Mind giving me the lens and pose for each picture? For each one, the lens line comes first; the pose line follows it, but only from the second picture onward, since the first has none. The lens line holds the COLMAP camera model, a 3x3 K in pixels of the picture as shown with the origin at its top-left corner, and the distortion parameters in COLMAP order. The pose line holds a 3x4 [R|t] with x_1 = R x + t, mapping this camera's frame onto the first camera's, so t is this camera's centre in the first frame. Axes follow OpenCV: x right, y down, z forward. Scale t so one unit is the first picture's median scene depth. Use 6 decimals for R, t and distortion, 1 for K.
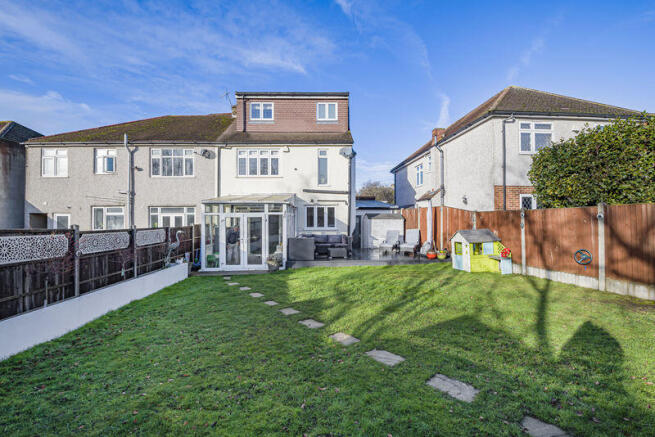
lens RADIAL K [[293.8, 0, 327.5], [0, 293.8, 218.5], [0, 0, 1]] dist [-0.000509, 0.000058]
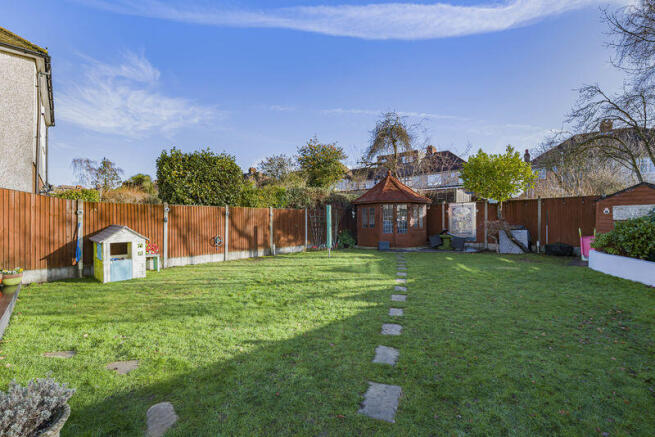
lens RADIAL K [[293.8, 0, 327.5], [0, 293.8, 218.5], [0, 0, 1]] dist [-0.000509, 0.000058]
pose [[-0.598645, 0.007743, 0.800977, -0.345597], [-0.004334, 0.999907, -0.012904, 0.021552], [-0.801003, -0.011196, -0.598556, 0.817066]]
